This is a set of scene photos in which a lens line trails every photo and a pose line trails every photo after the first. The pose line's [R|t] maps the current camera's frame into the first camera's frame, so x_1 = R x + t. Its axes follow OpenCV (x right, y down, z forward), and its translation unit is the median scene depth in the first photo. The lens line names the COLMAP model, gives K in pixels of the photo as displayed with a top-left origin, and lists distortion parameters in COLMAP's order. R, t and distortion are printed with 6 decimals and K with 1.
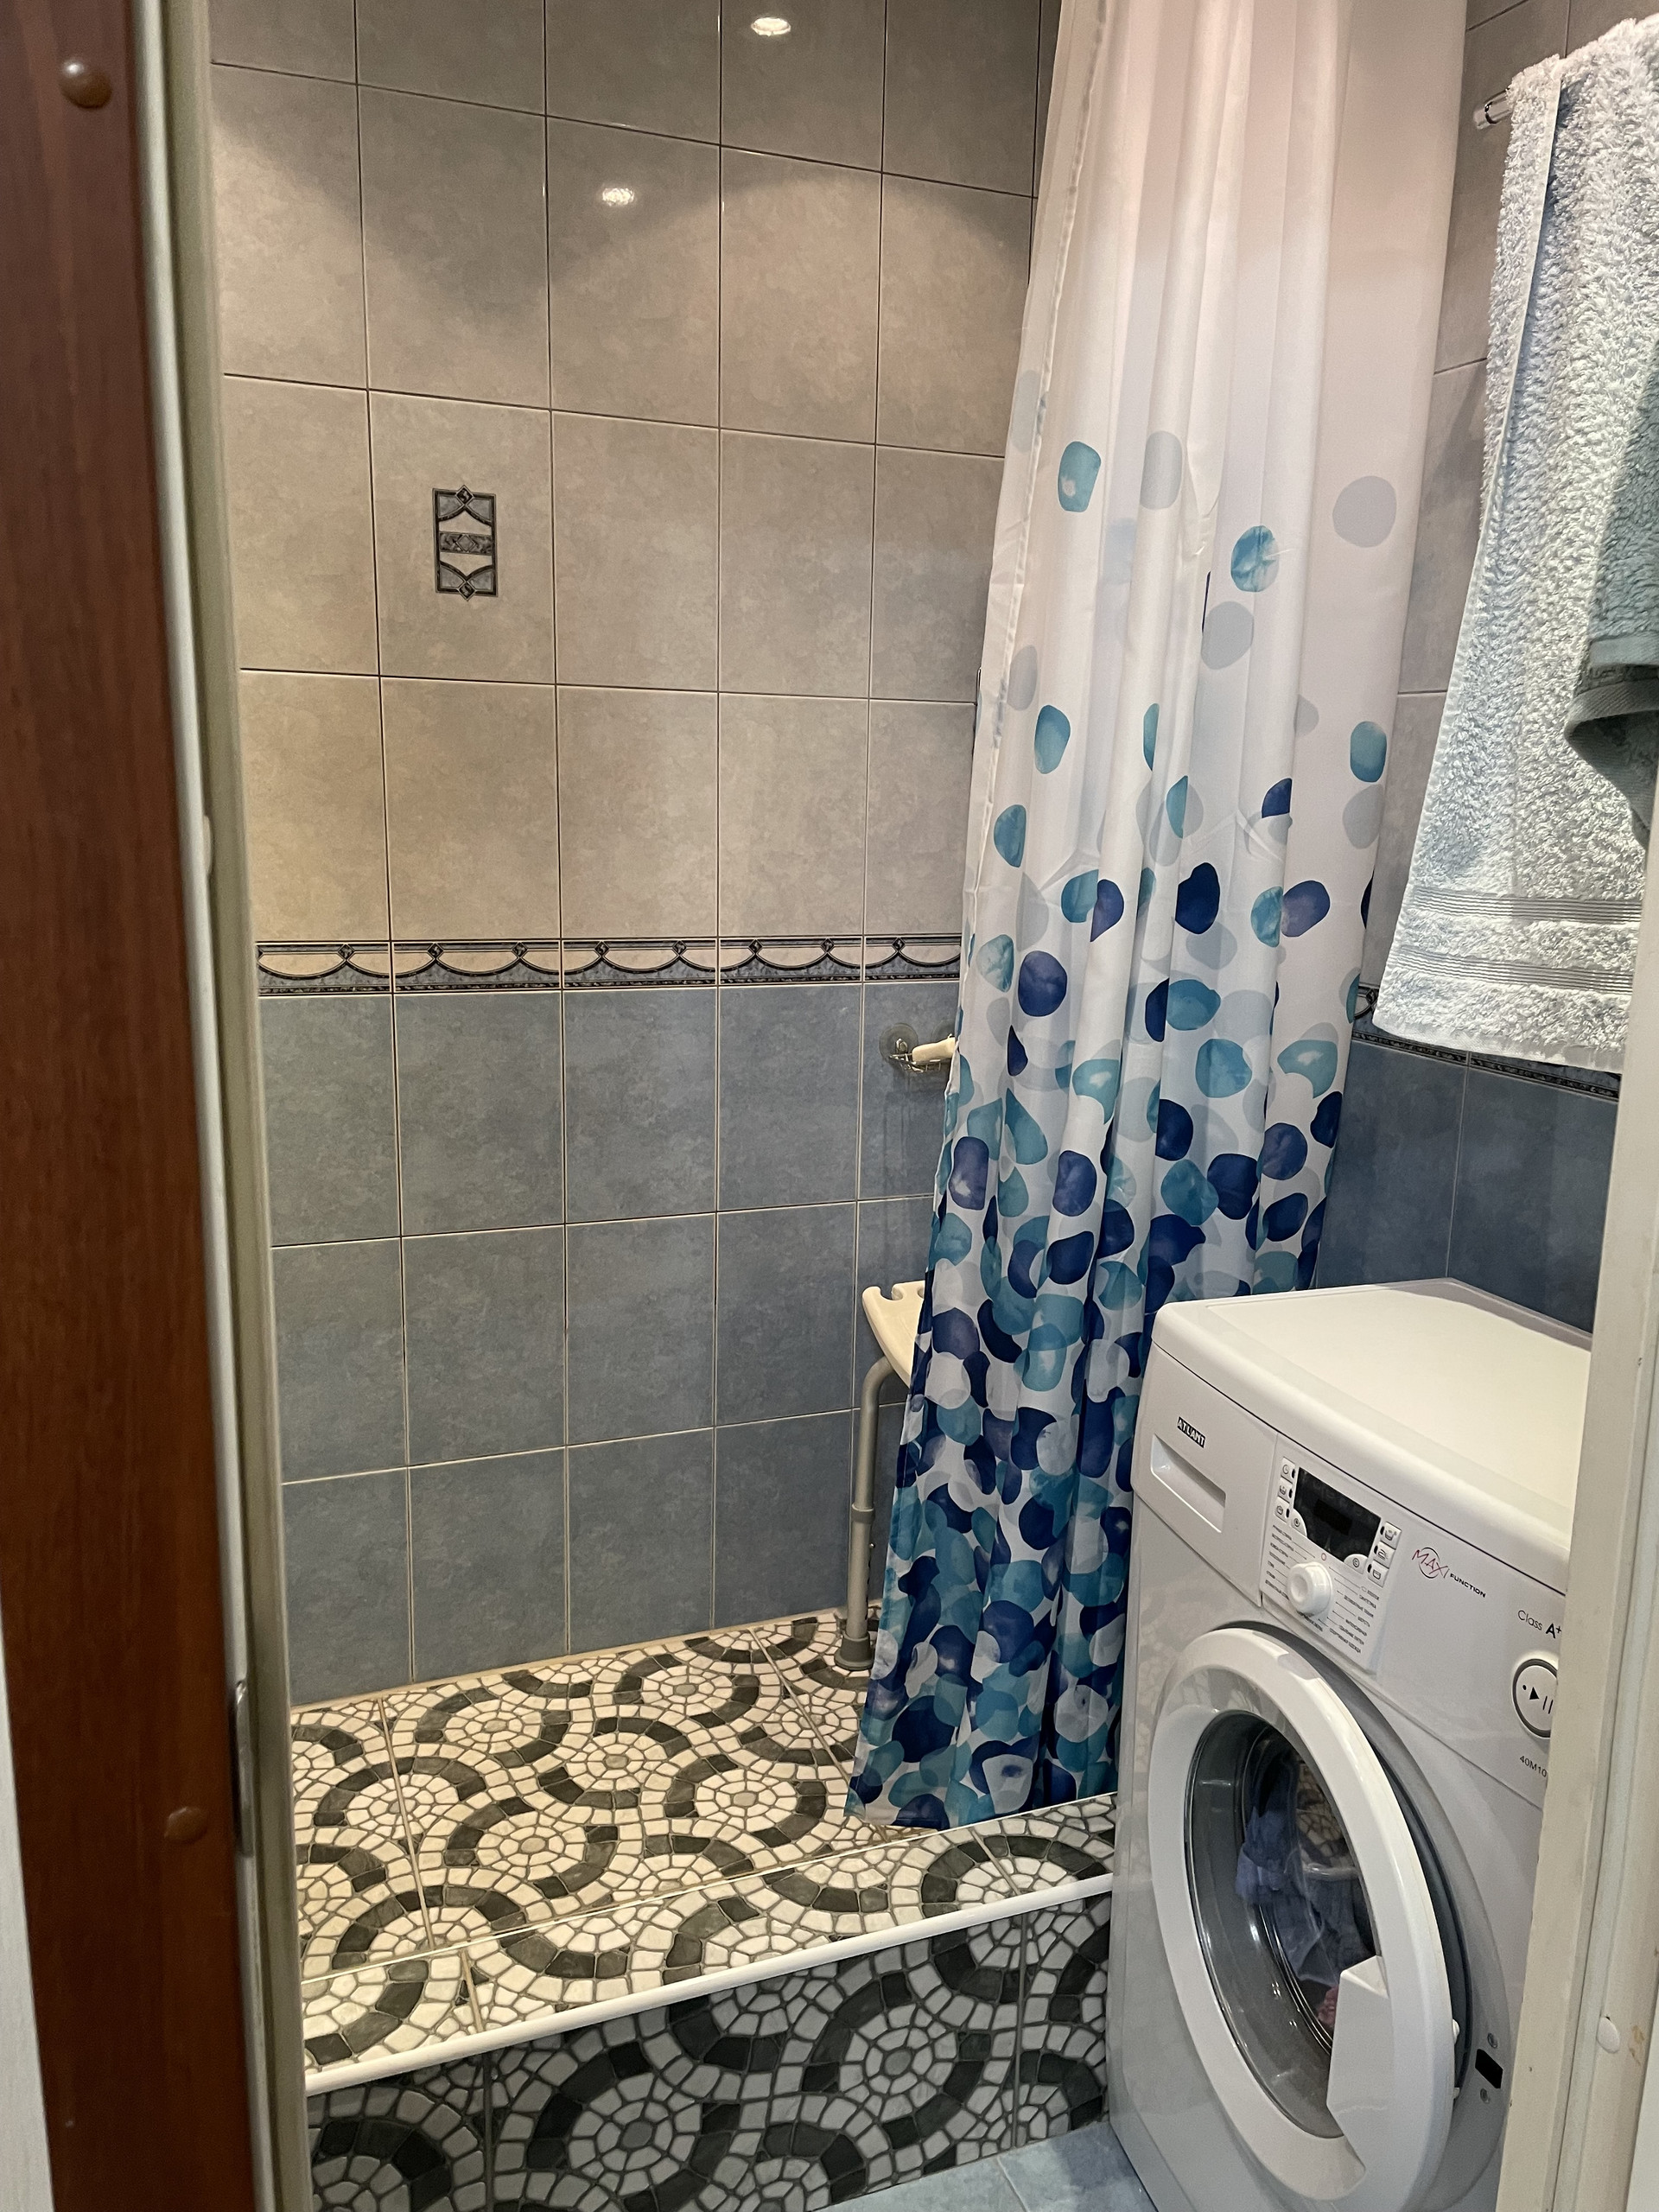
lens RADIAL K [[1629.7, 0, 859.8], [0, 1629.7, 1130.2], [0, 0, 1]] dist [0.080452, -0.118656]
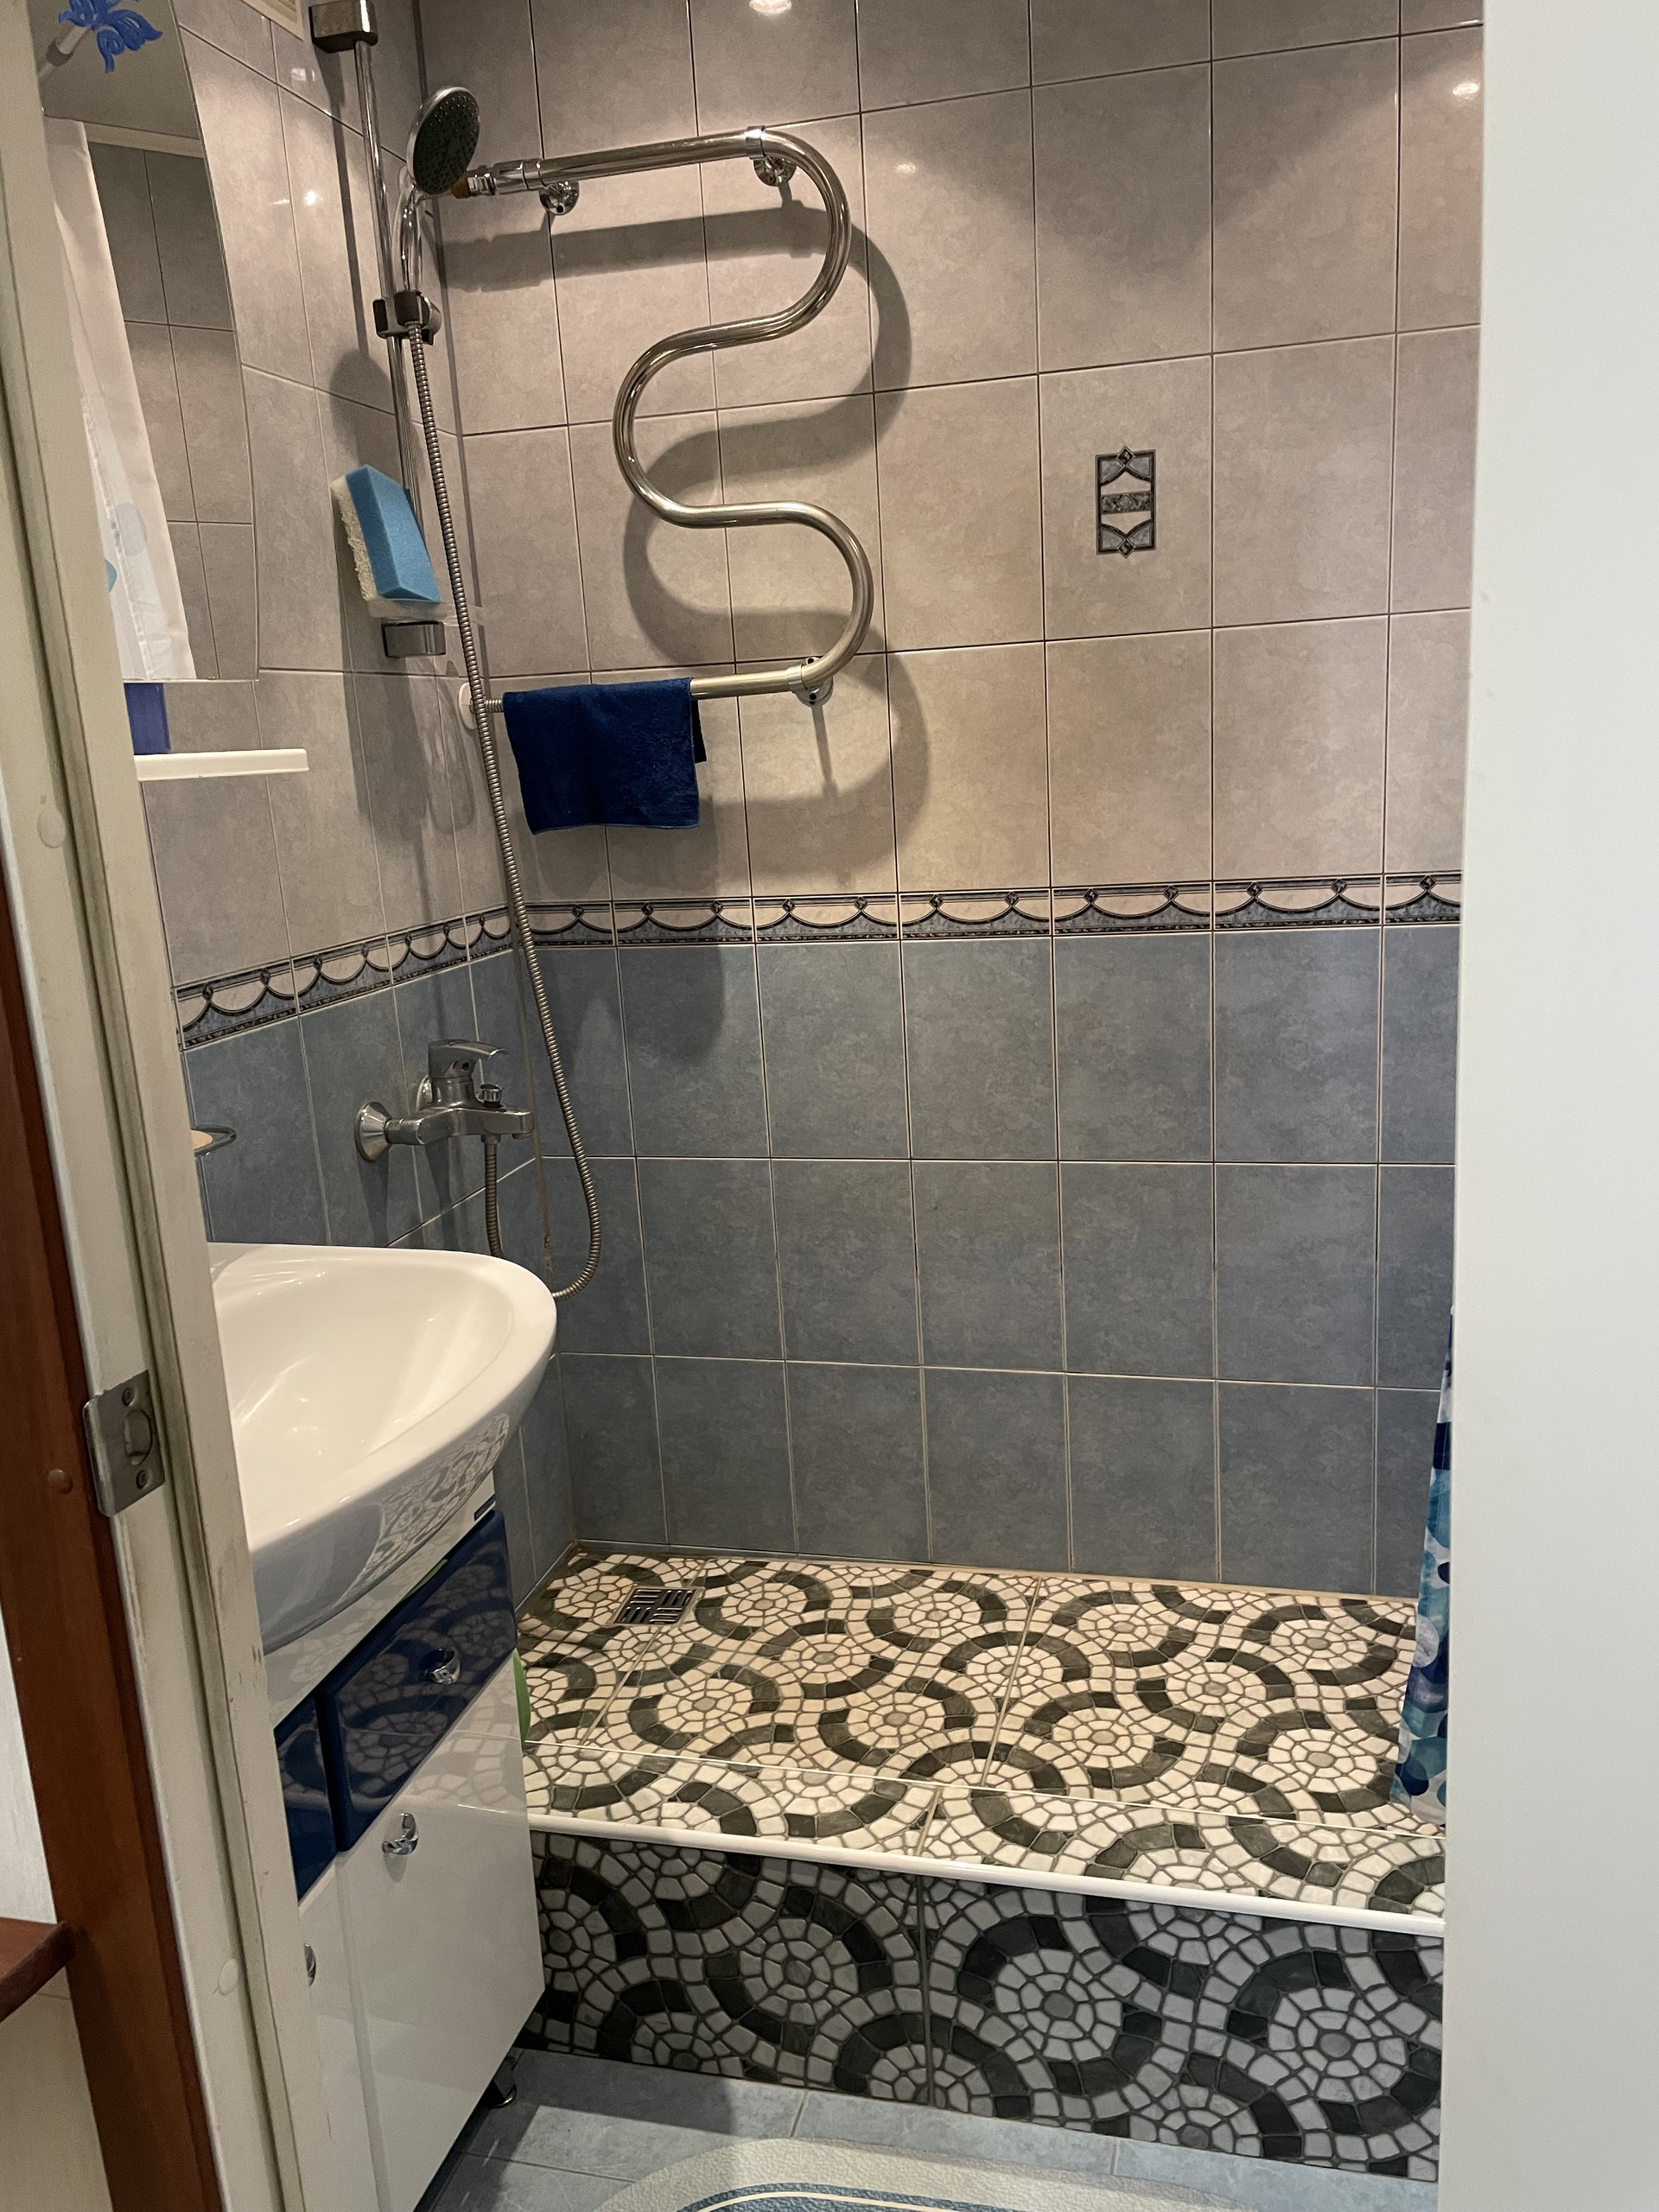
lens RADIAL K [[1629.7, 0, 859.8], [0, 1629.7, 1130.2], [0, 0, 1]] dist [0.080452, -0.118656]
pose [[0.810247, 0.067501, -0.582189, 0.247055], [-0.047944, 0.997650, 0.048946, -0.001948], [0.584125, -0.011746, 0.811579, 0.046744]]
